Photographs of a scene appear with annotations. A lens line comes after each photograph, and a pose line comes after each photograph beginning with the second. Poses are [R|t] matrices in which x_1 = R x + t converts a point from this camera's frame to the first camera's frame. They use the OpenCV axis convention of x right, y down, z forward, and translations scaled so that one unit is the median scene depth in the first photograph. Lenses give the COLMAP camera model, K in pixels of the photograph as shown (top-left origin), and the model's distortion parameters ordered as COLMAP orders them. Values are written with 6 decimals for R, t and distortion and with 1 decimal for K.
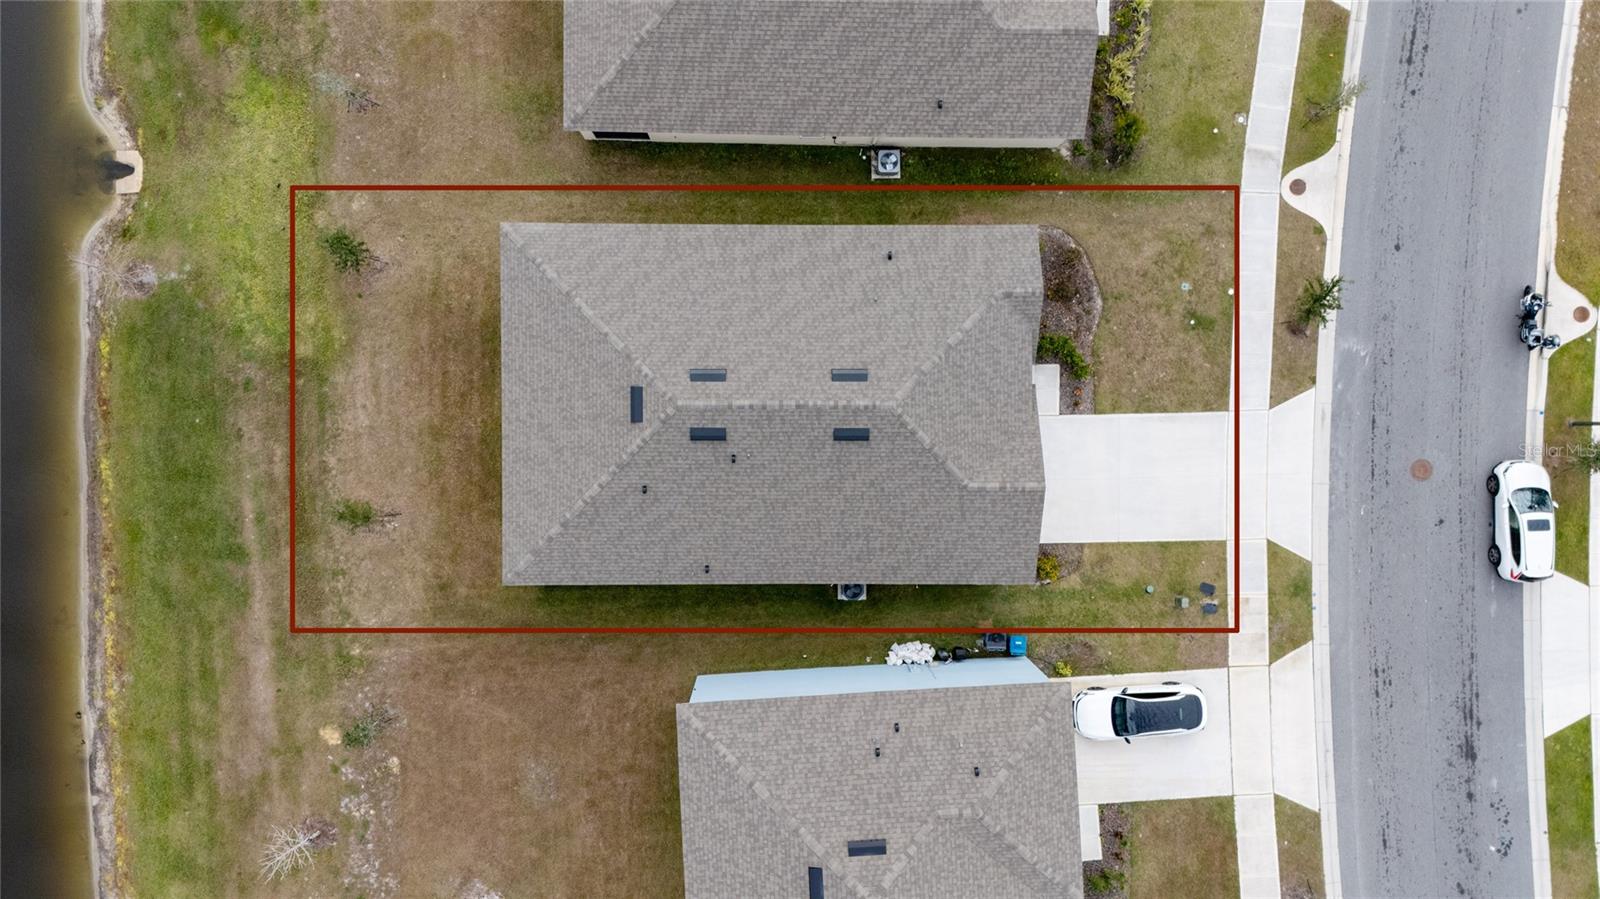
lens RADIAL K [[1168.7, 0, 800.0], [0, 1168.7, 449.5], [0, 0, 1]] dist [0.067767, -0.063295]
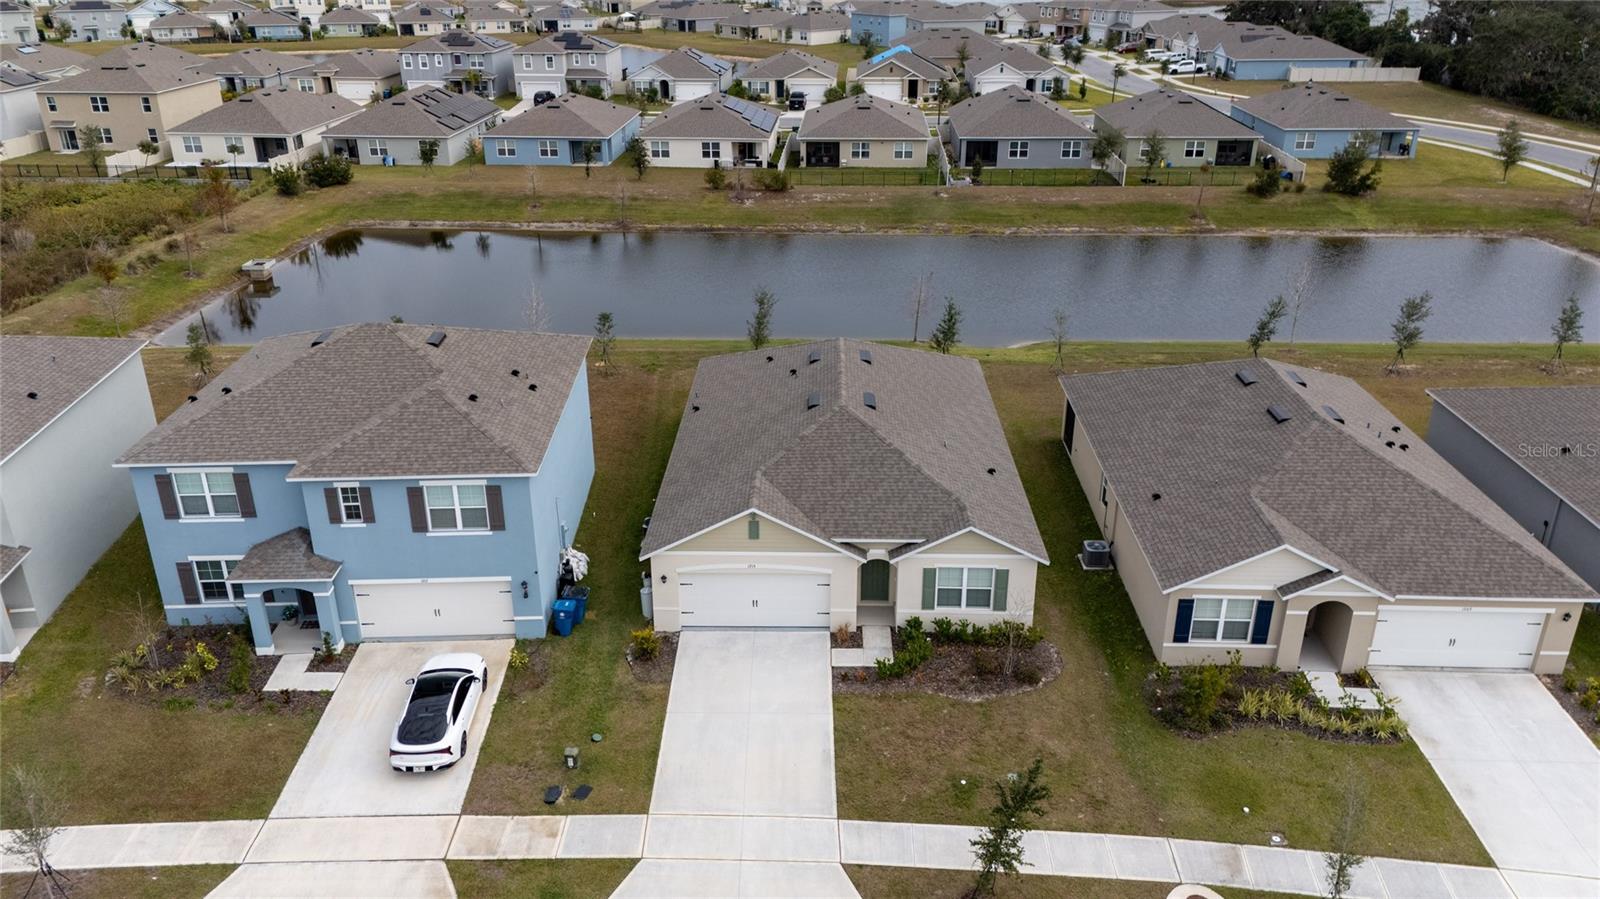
lens RADIAL K [[1168.7, 0, 800.0], [0, 1168.7, 449.5], [0, 0, 1]] dist [0.067767, -0.063295]
pose [[-0.022854, 0.391957, -0.919700, 0.906297], [-0.999562, -0.026283, 0.013637, -0.014175], [-0.018827, 0.919608, 0.392385, 0.541063]]
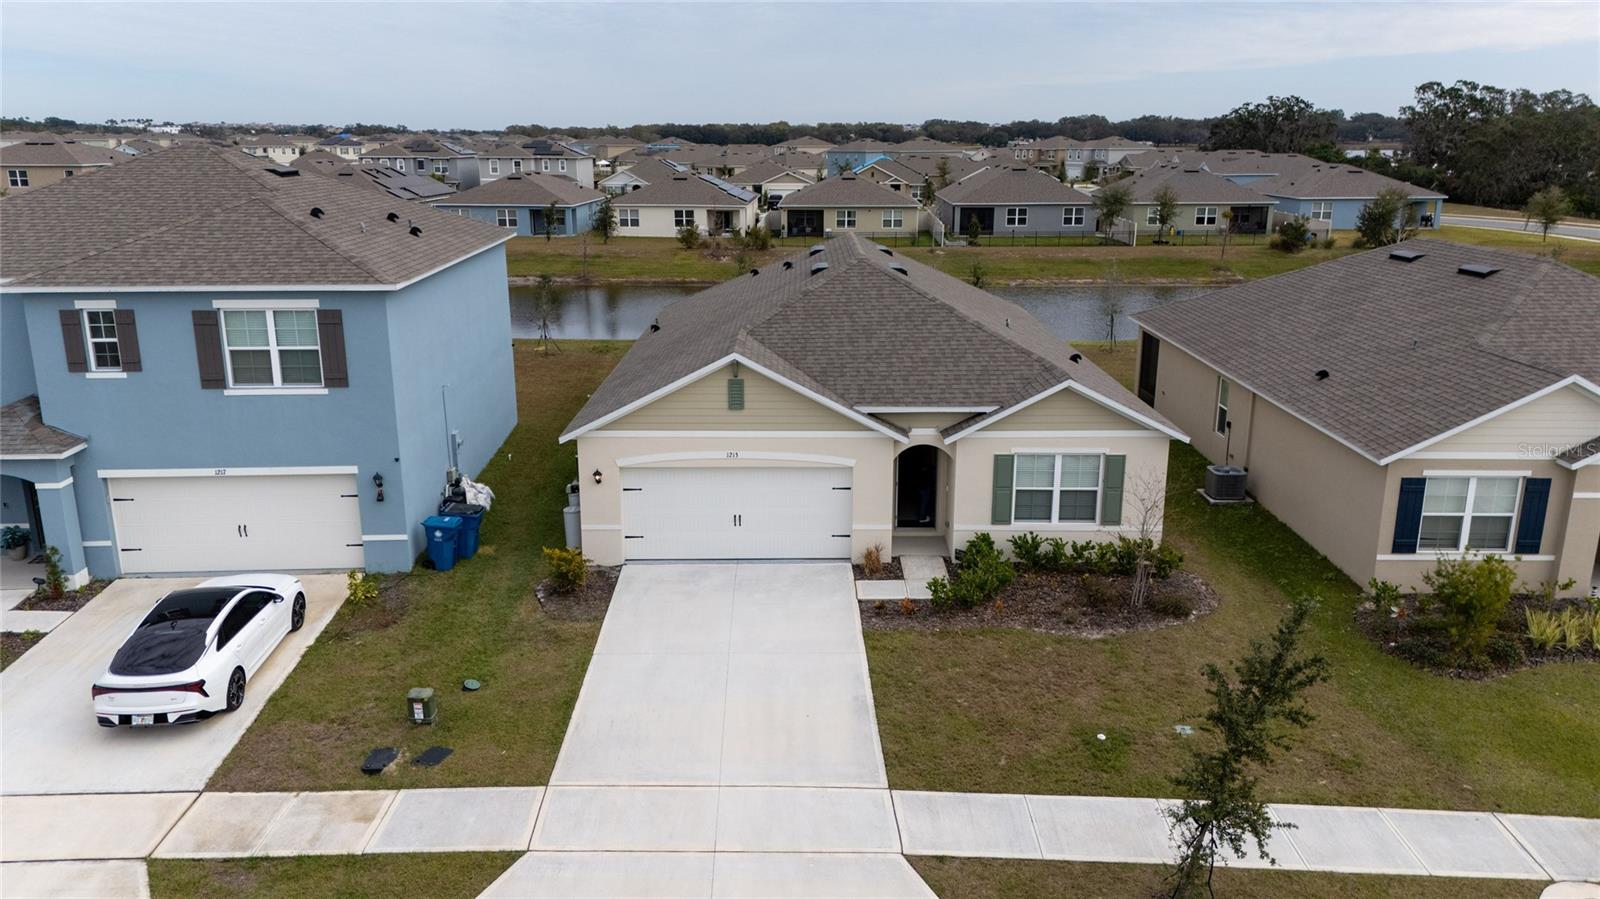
lens RADIAL K [[1168.7, 0, 800.0], [0, 1168.7, 449.5], [0, 0, 1]] dist [0.067767, -0.063295]
pose [[-0.000486, 0.247395, -0.968915, 0.703119], [-0.999783, -0.020285, -0.004678, 0.000418], [-0.020812, 0.968702, 0.247351, 0.805080]]
